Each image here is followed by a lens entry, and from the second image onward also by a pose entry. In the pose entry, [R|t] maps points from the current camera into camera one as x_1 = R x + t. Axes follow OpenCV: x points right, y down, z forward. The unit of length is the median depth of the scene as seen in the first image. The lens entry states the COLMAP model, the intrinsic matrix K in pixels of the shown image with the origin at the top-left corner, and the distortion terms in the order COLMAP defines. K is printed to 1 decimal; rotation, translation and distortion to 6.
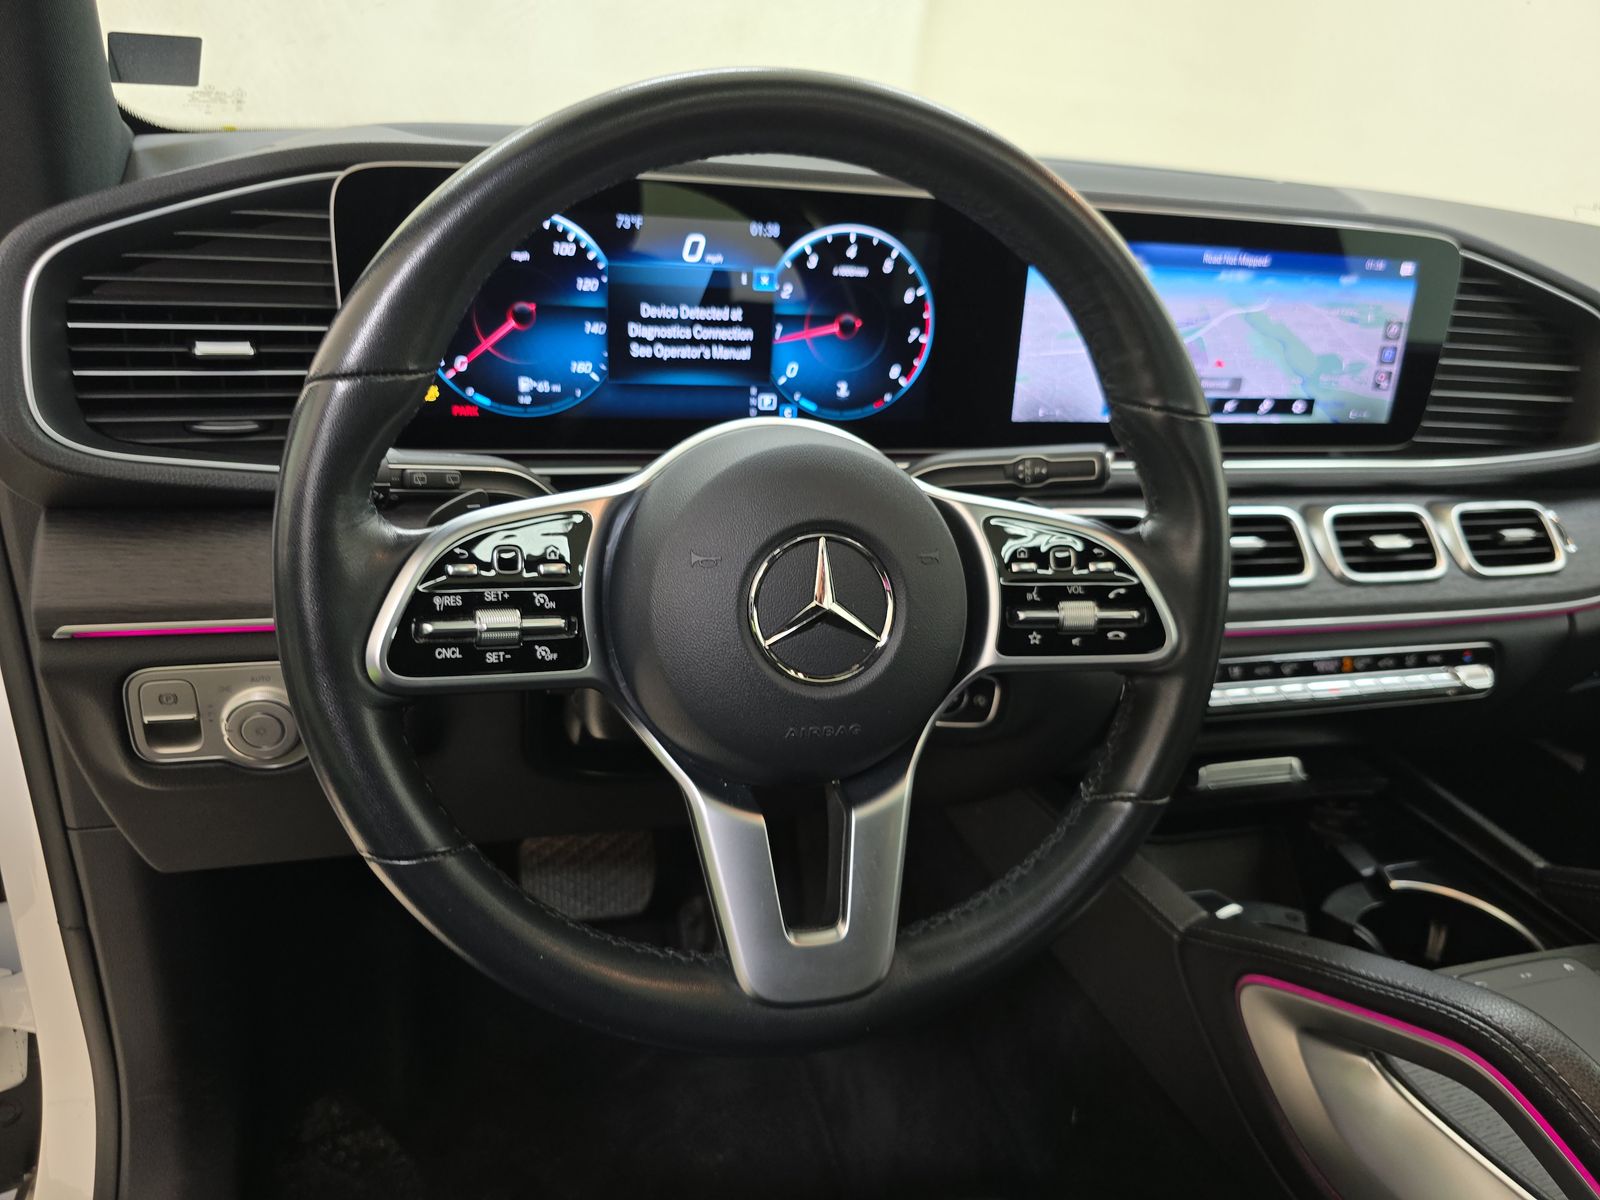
lens RADIAL K [[1071.6, 0, 797.3], [0, 1071.6, 601.1], [0, 0, 1]] dist [0.028298, -0.031020]
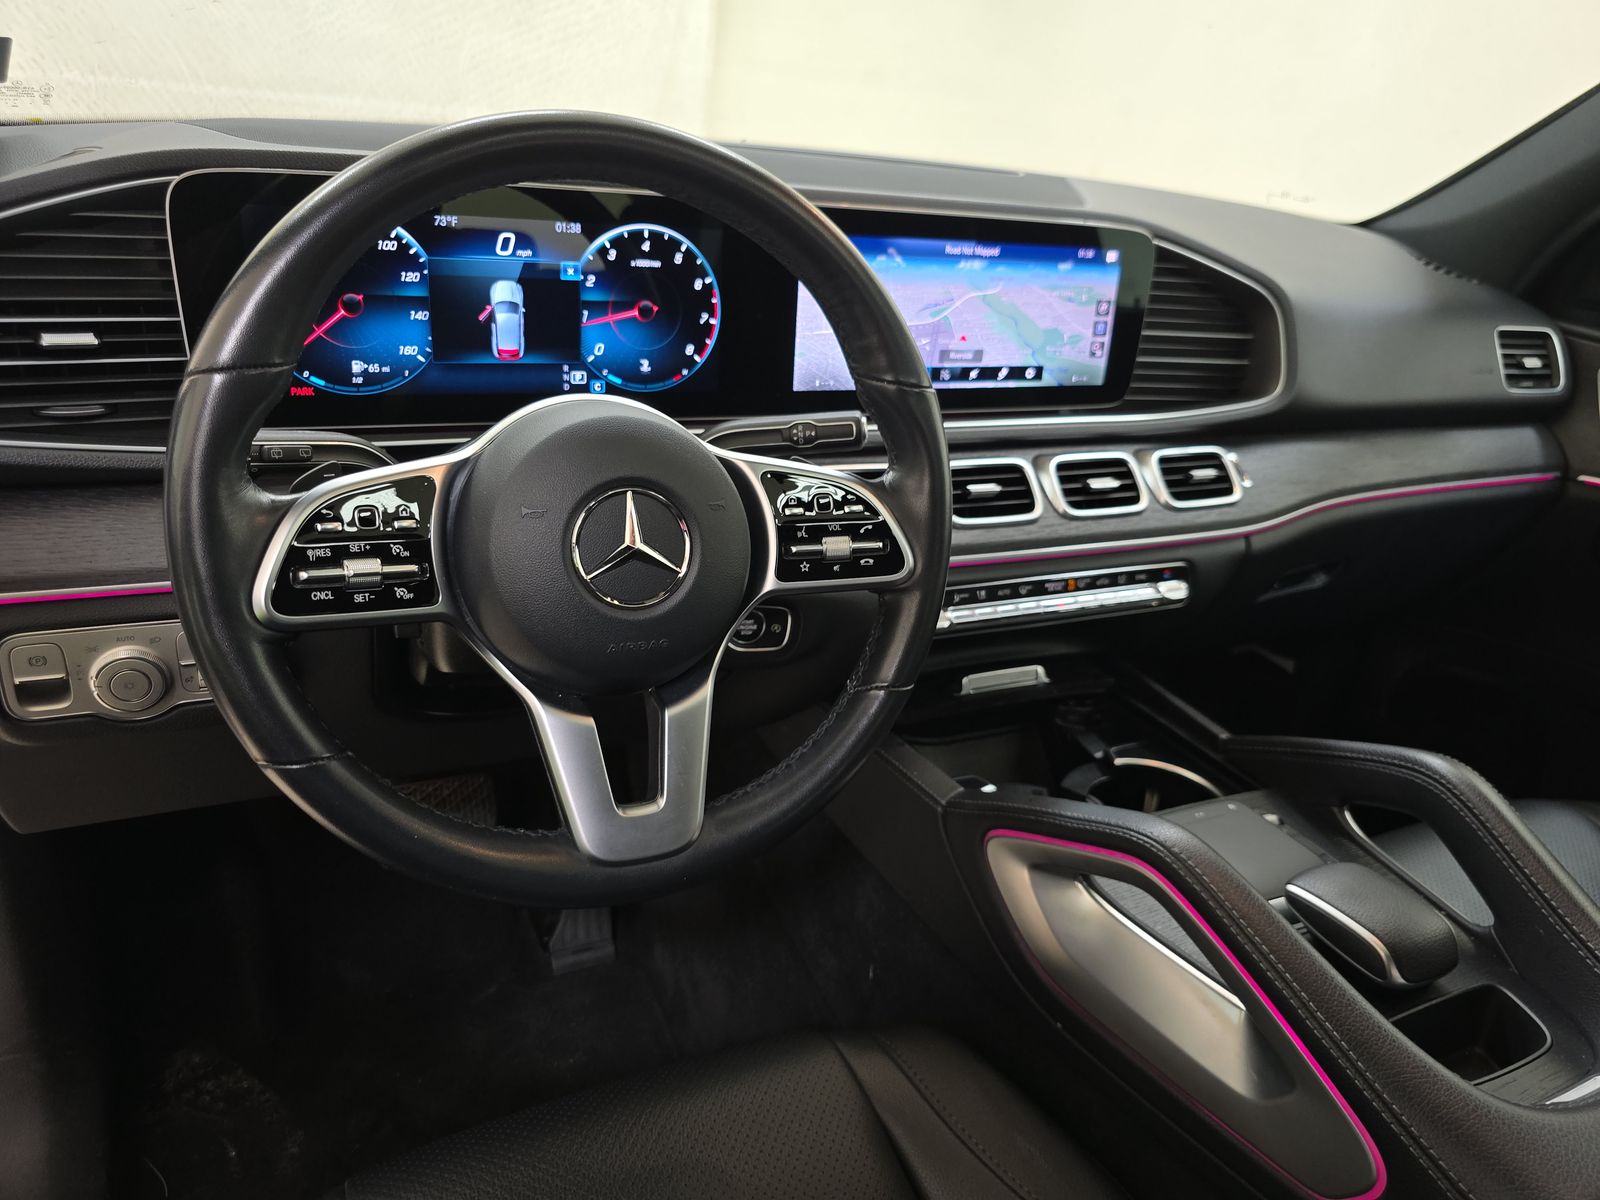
lens RADIAL K [[1071.6, 0, 801.8], [0, 1071.6, 599.9], [0, 0, 1]] dist [0.028298, -0.031020]
pose [[0.985291, -0.050991, 0.163102, 0.008967], [0.045595, 0.998287, 0.036664, 0.023633], [-0.164692, -0.028688, 0.985928, -0.210164]]
